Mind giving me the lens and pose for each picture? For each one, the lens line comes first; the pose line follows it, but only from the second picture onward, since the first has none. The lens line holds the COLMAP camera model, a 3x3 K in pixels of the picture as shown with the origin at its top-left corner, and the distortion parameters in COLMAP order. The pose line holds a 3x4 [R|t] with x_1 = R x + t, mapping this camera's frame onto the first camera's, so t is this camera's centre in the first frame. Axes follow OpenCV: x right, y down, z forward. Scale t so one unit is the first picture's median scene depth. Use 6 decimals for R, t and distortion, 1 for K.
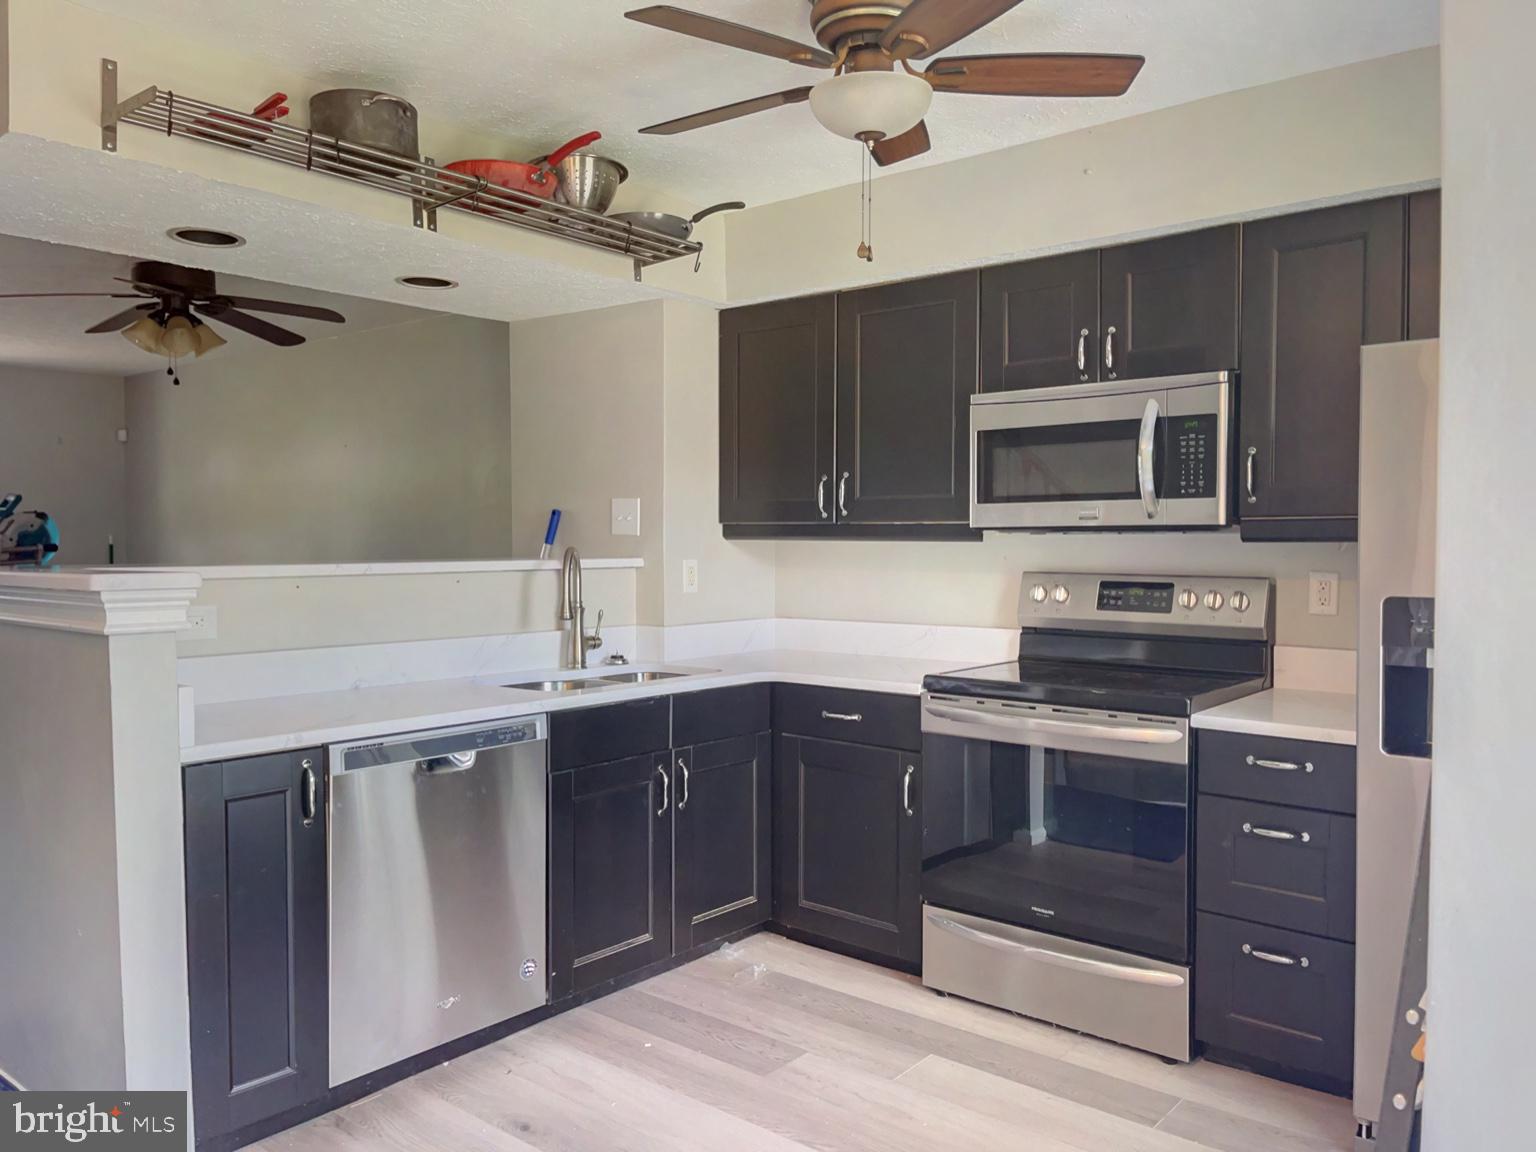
lens RADIAL K [[1147.9, 0, 772.5], [0, 1147.9, 573.2], [0, 0, 1]] dist [0.045750, -0.066396]
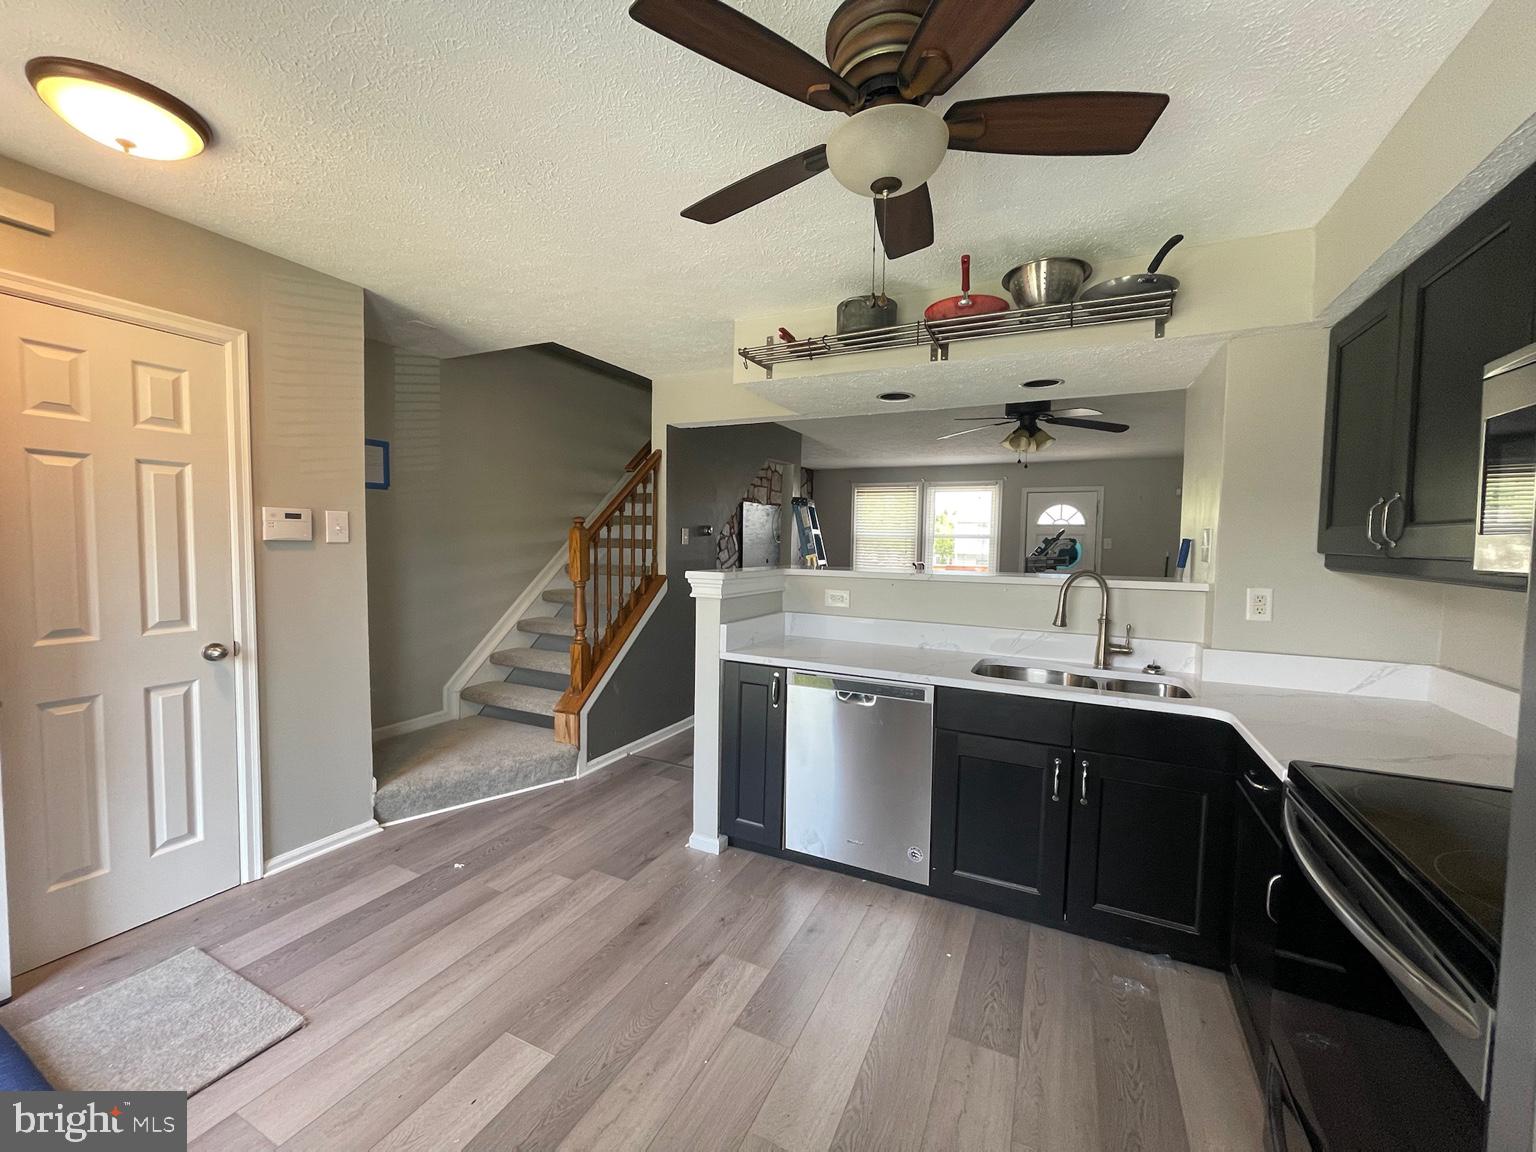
lens RADIAL K [[611.2, 0, 765.1], [0, 611.2, 573.6], [0, 0, 1]] dist [-0.012256, -0.000130]
pose [[0.232515, 0.054861, -0.971044, 0.420128], [-0.045371, 0.997933, 0.045516, -0.036275], [0.971534, 0.033474, 0.234523, 0.542922]]
